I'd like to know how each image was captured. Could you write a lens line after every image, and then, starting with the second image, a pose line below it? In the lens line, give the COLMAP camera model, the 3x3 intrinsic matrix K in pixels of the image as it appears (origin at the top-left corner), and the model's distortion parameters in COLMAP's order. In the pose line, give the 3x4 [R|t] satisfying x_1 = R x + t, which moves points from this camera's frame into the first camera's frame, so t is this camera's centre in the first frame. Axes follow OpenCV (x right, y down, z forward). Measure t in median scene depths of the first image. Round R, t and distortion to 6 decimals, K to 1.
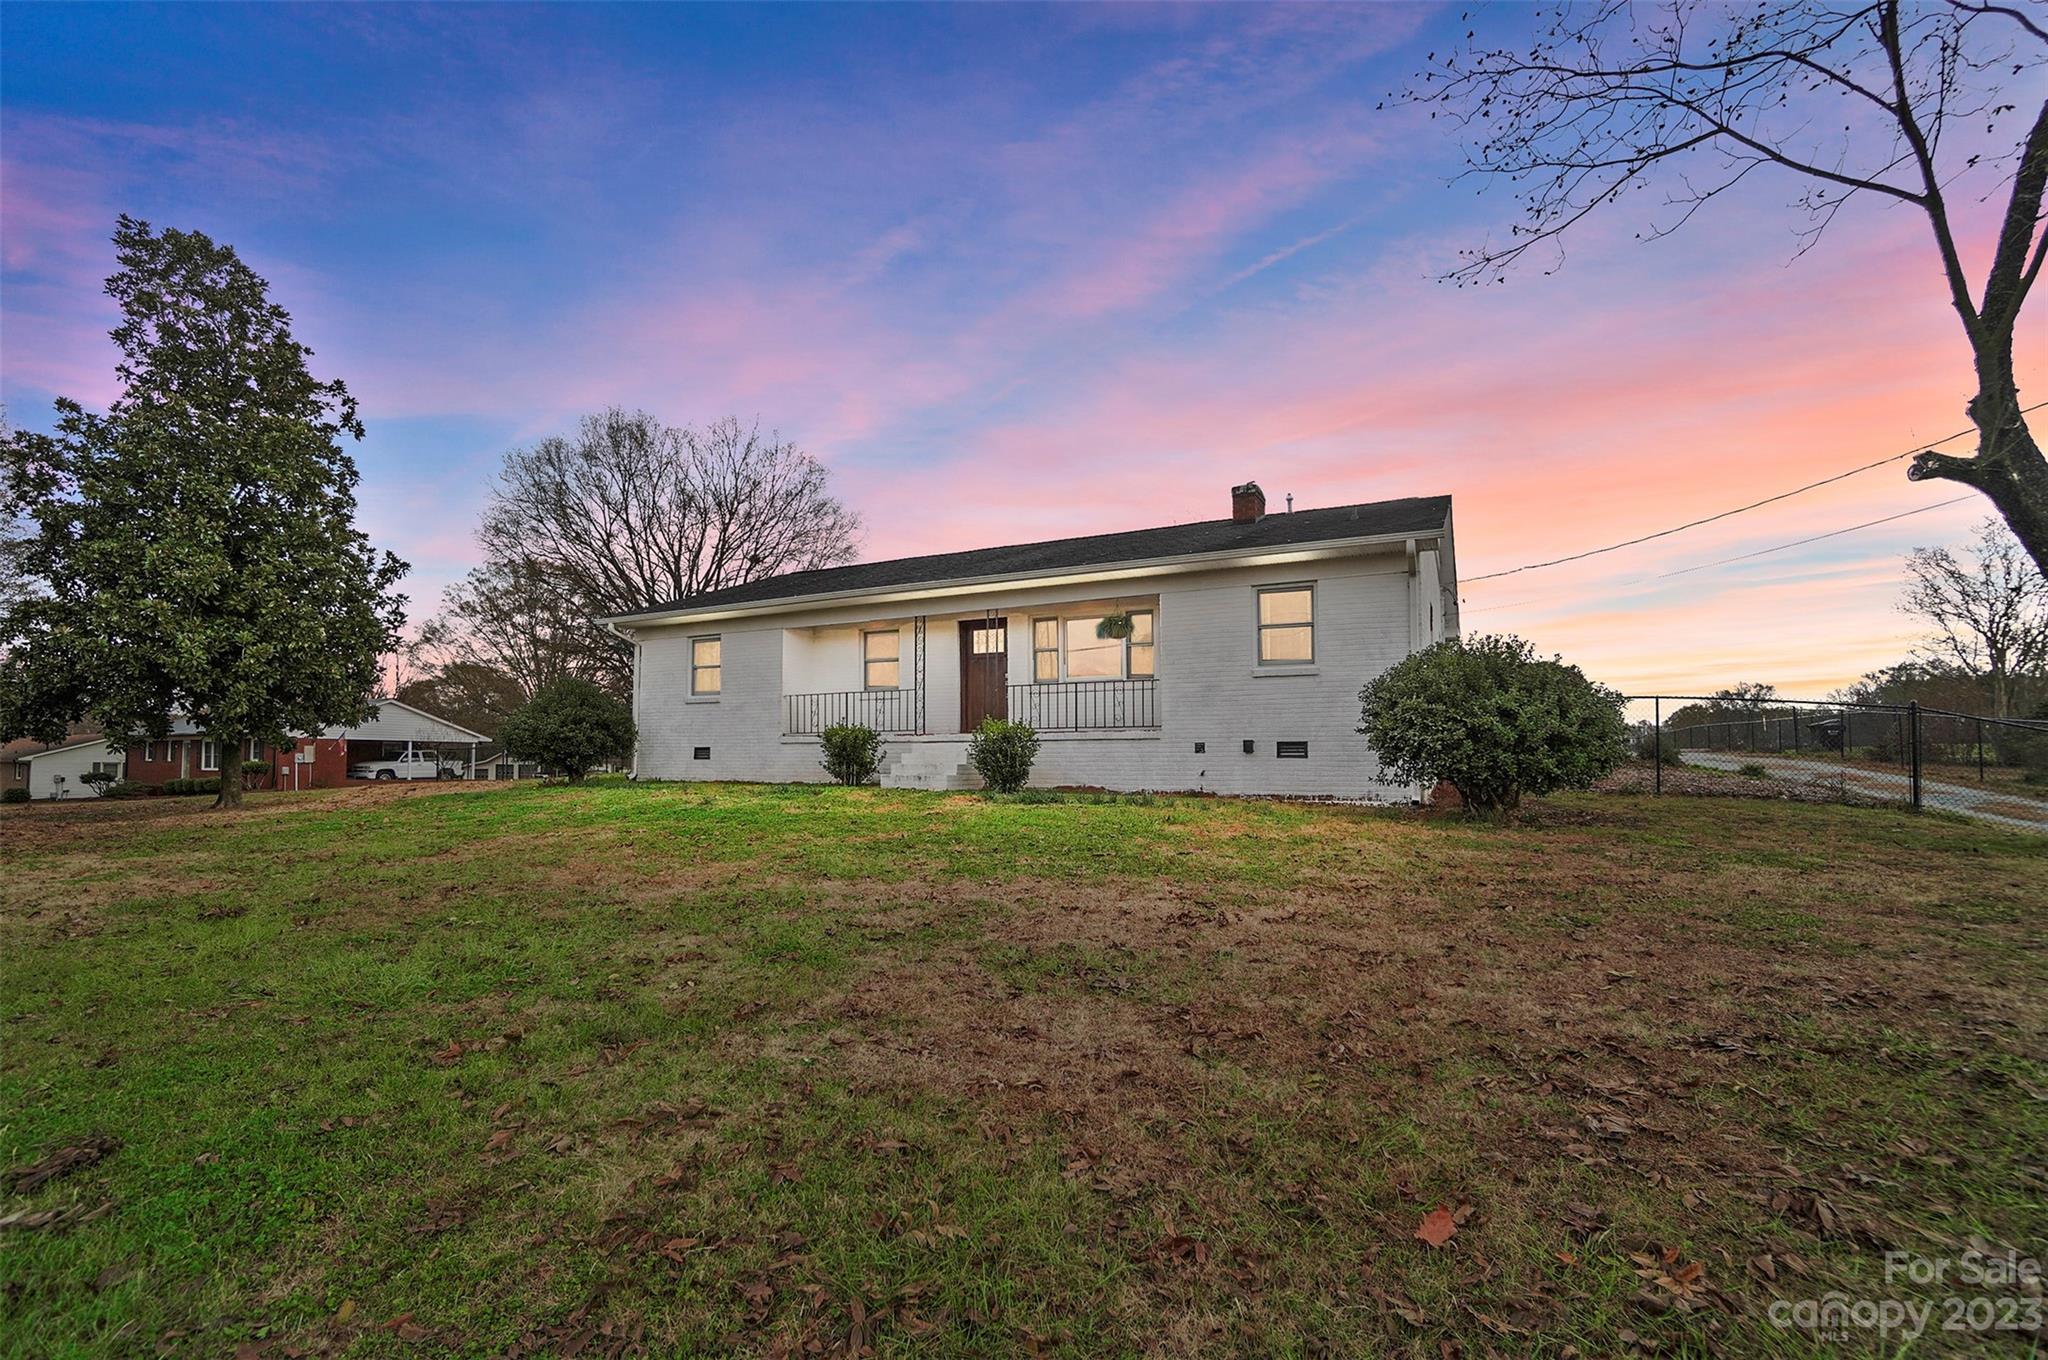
lens RADIAL K [[903.2, 0, 1018.8], [0, 903.2, 745.4], [0, 0, 1]] dist [-0.001211, 0.000123]
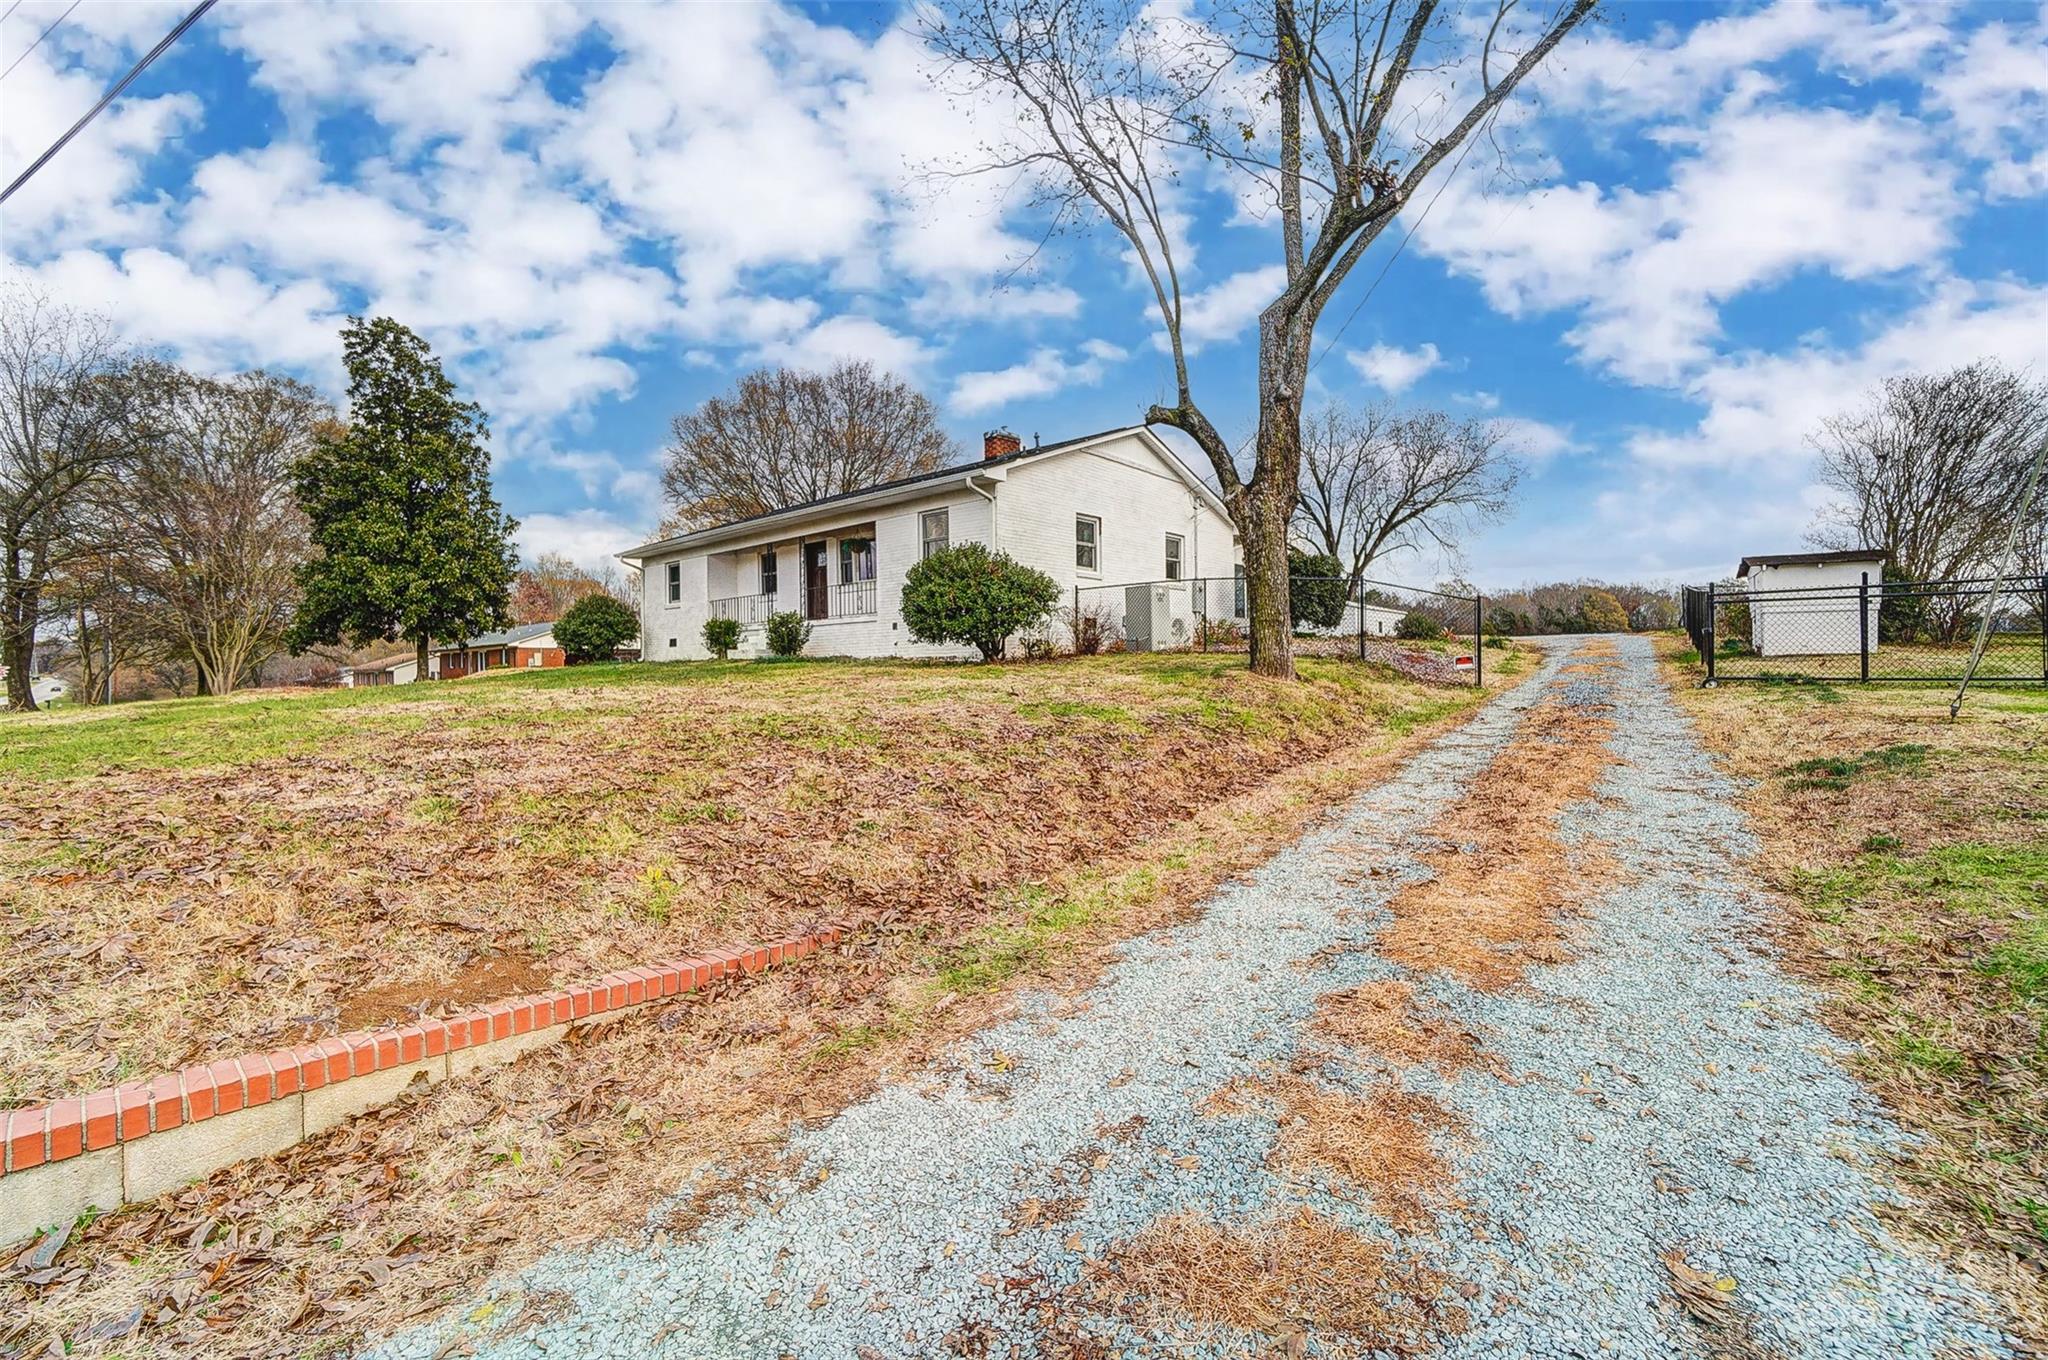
lens RADIAL K [[890.9, 0, 1024.0], [0, 890.9, 680.0], [0, 0, 1]] dist [-0.000679, -0.000097]
pose [[0.968019, -0.013247, -0.250528, 0.599572], [0.022013, 0.999238, 0.032222, 0.037617], [0.249911, -0.036706, 0.967573, -0.272112]]
